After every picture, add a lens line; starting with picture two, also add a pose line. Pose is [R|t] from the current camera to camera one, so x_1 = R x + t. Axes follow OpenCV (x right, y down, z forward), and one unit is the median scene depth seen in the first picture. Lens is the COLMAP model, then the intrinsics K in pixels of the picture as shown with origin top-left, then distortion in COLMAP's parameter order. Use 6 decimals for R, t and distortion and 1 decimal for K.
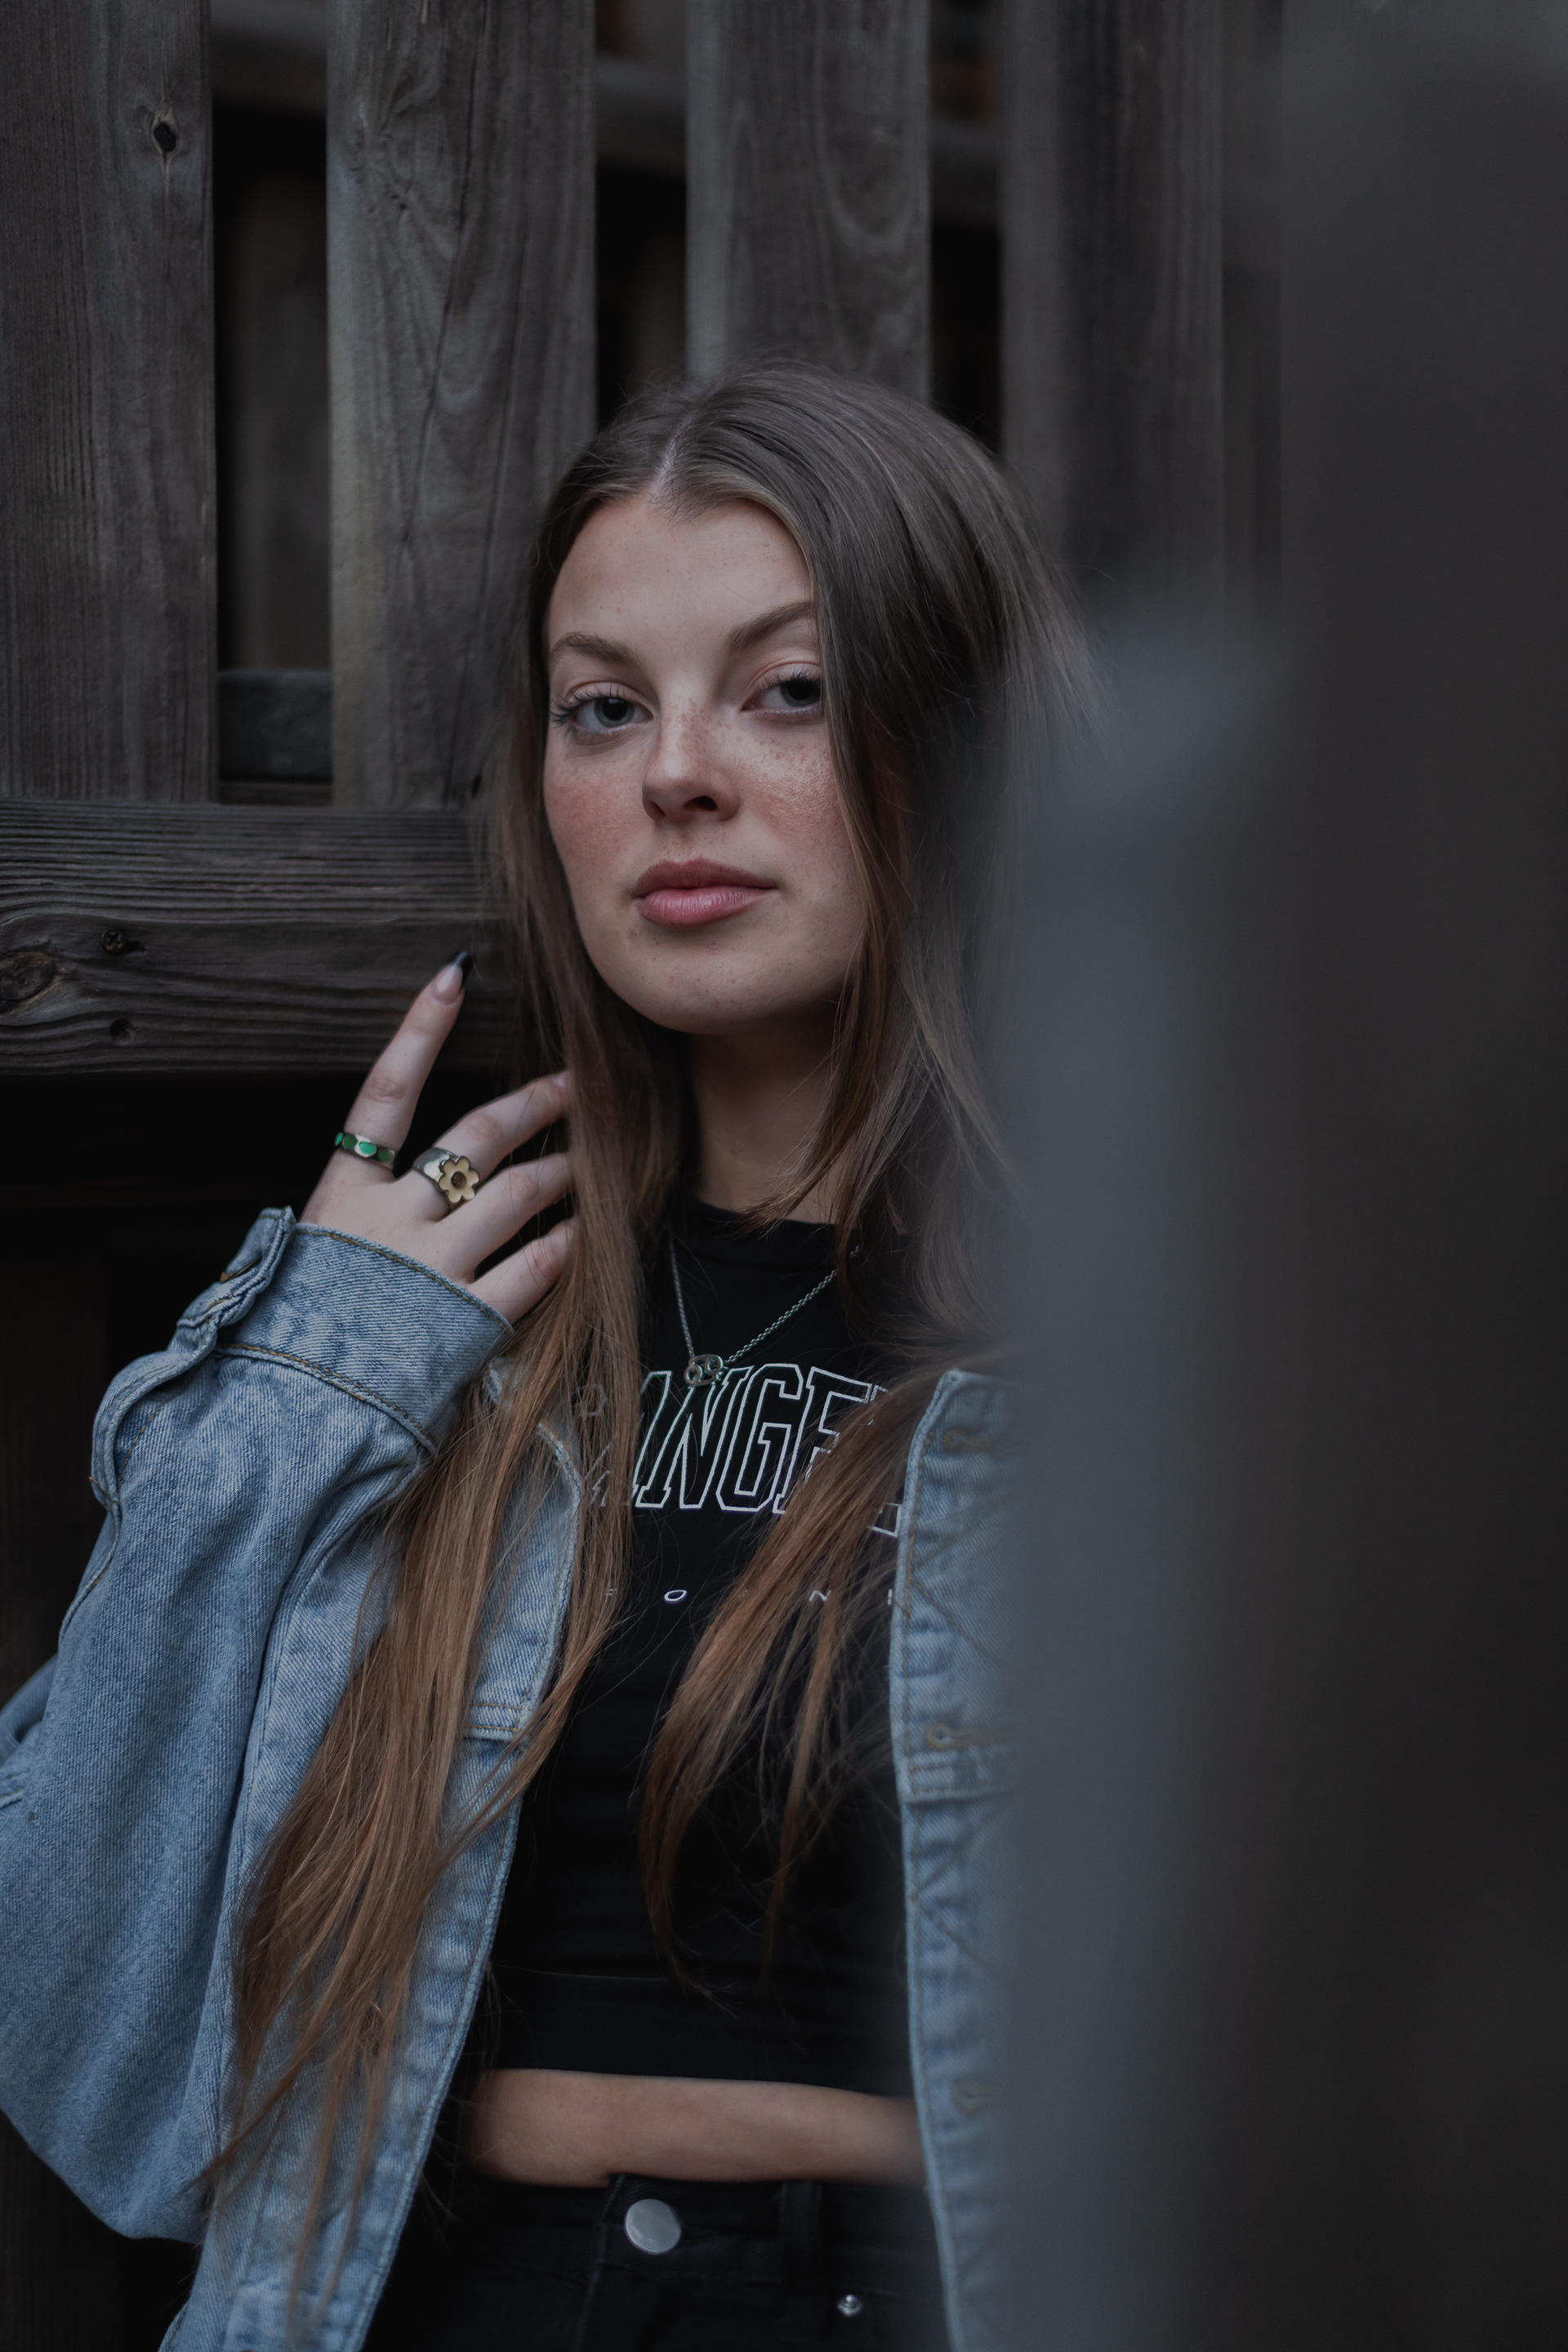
lens RADIAL K [[3083.8, 0, 855.2], [0, 3083.8, 1172.7], [0, 0, 1]] dist [-0.003458, 0.016454]
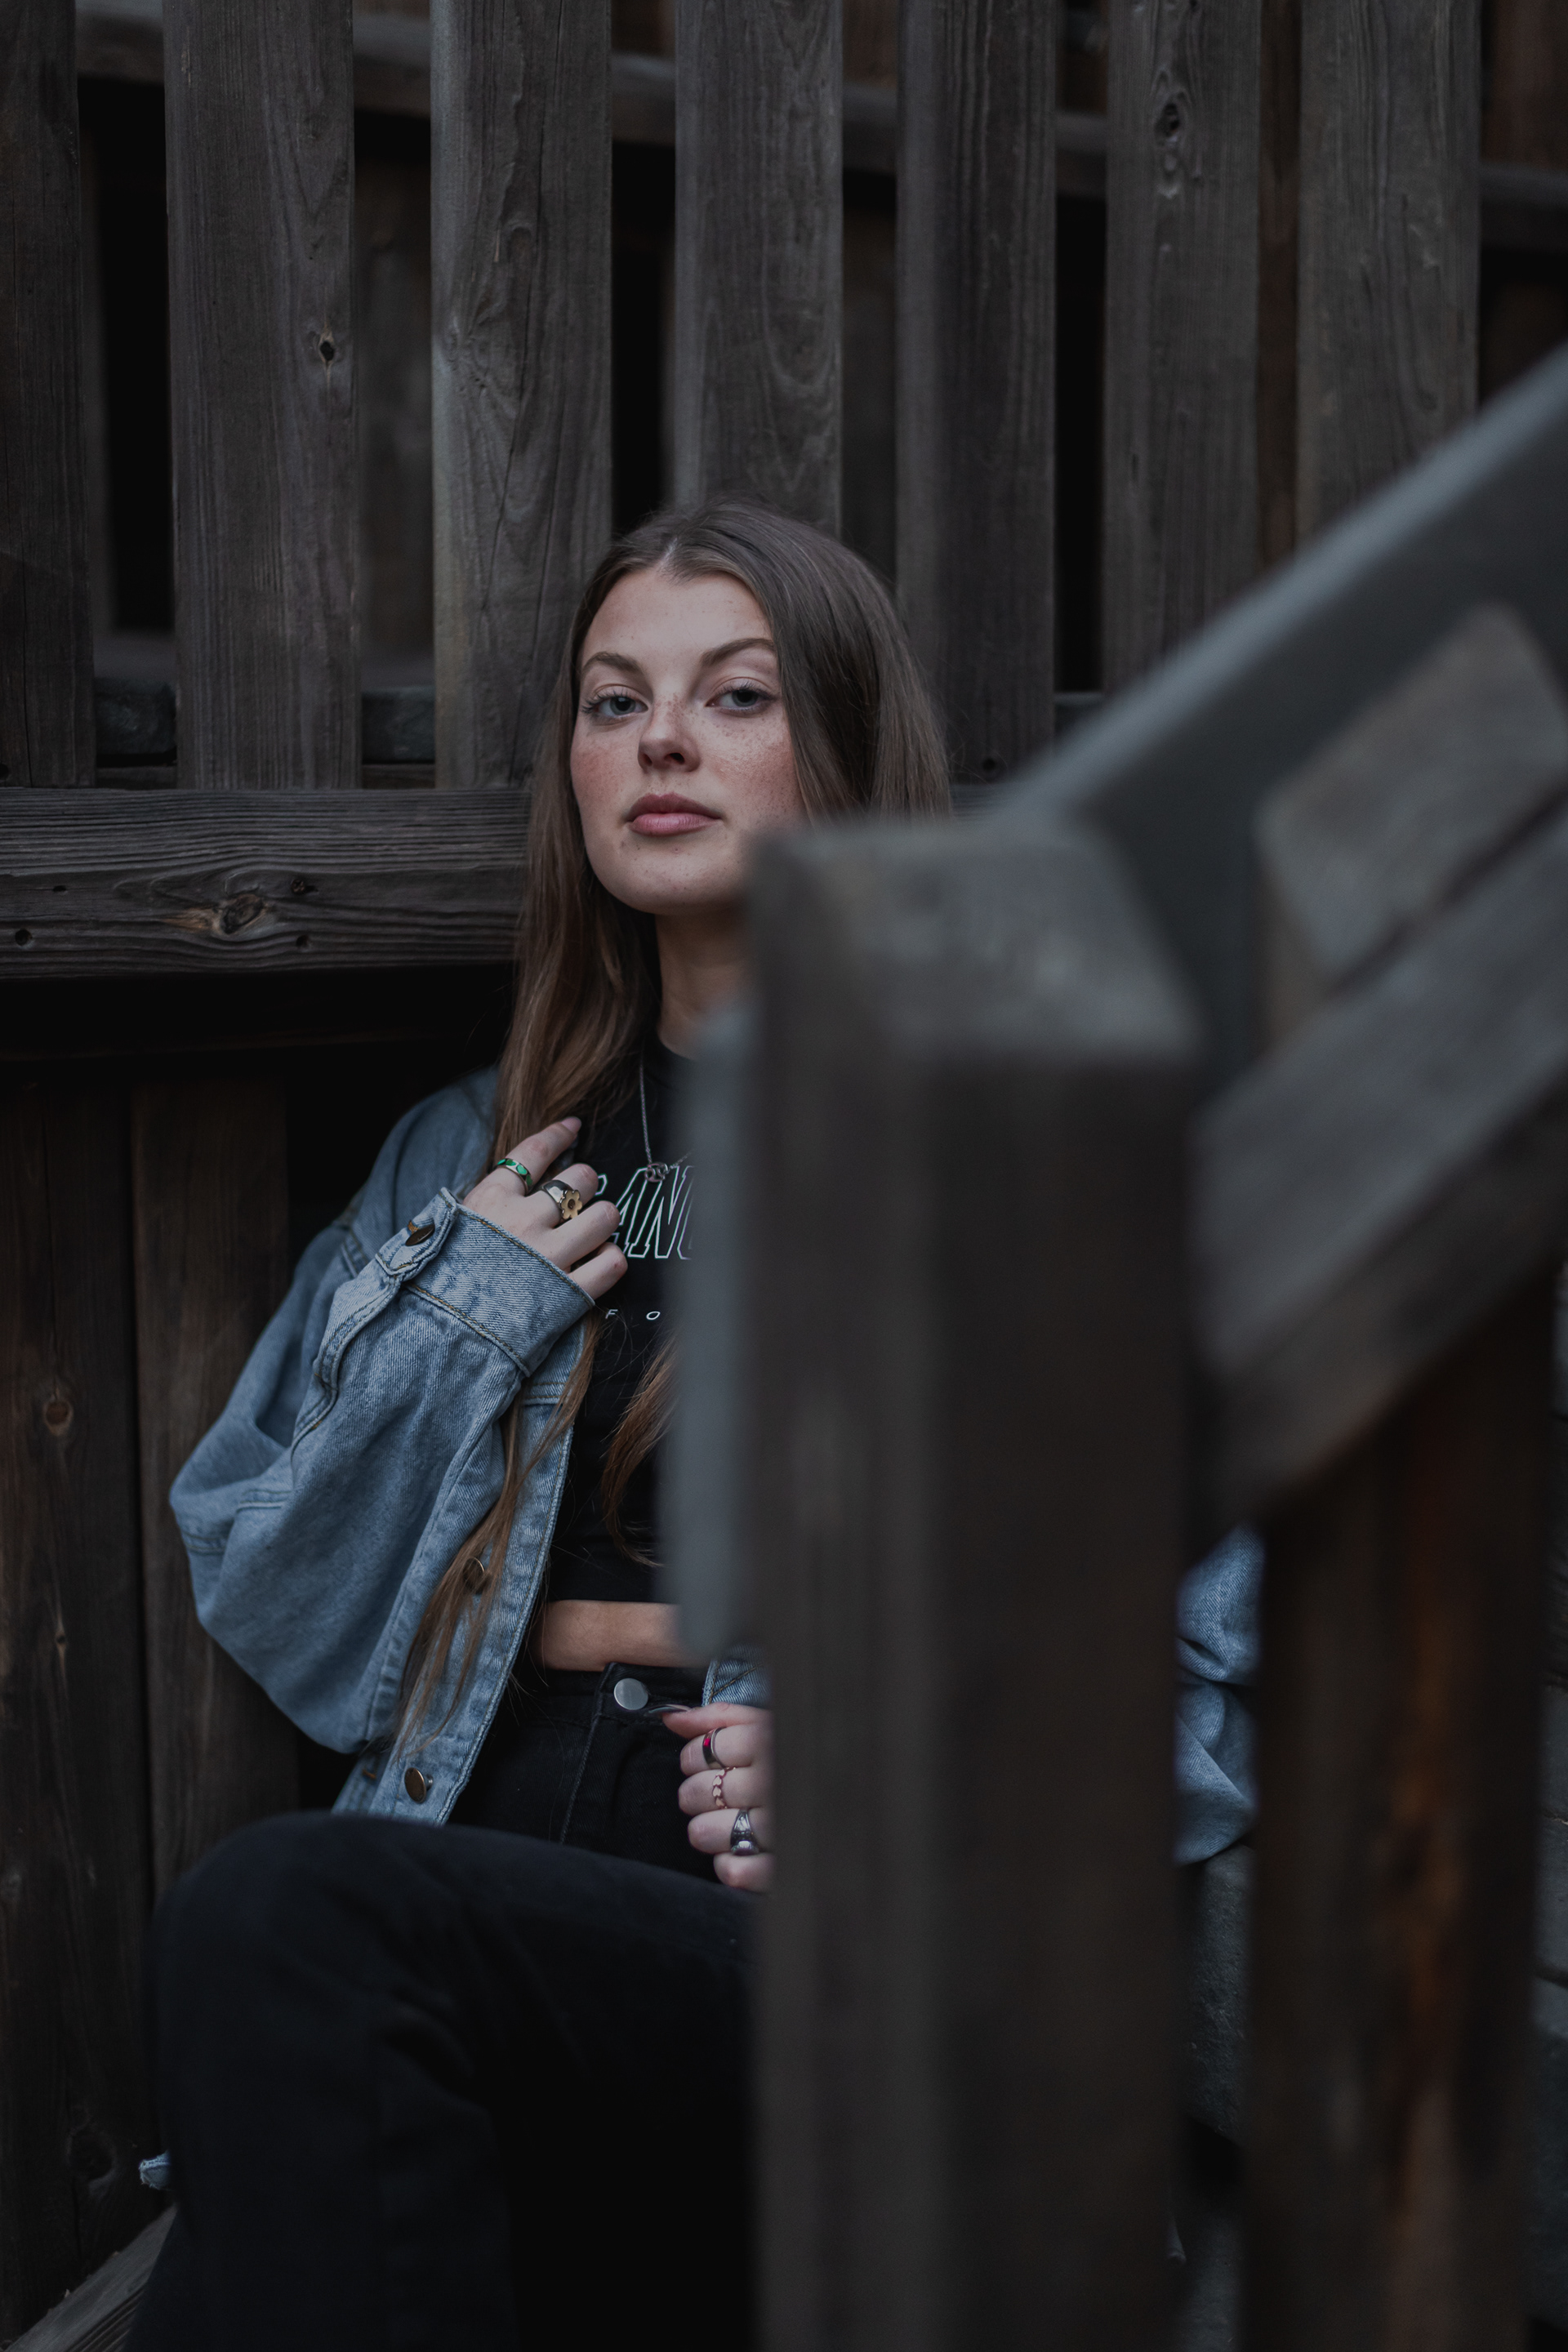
lens RADIAL K [[3396.2, 0, 784.0], [0, 3396.2, 1176.0], [0, 0, 1]] dist [-0.000017, -0.020823]
pose [[0.998785, 0.016479, -0.046444, 0.082109], [-0.010855, 0.992855, 0.118830, -0.129196], [0.048071, -0.118182, 0.991828, -0.670374]]
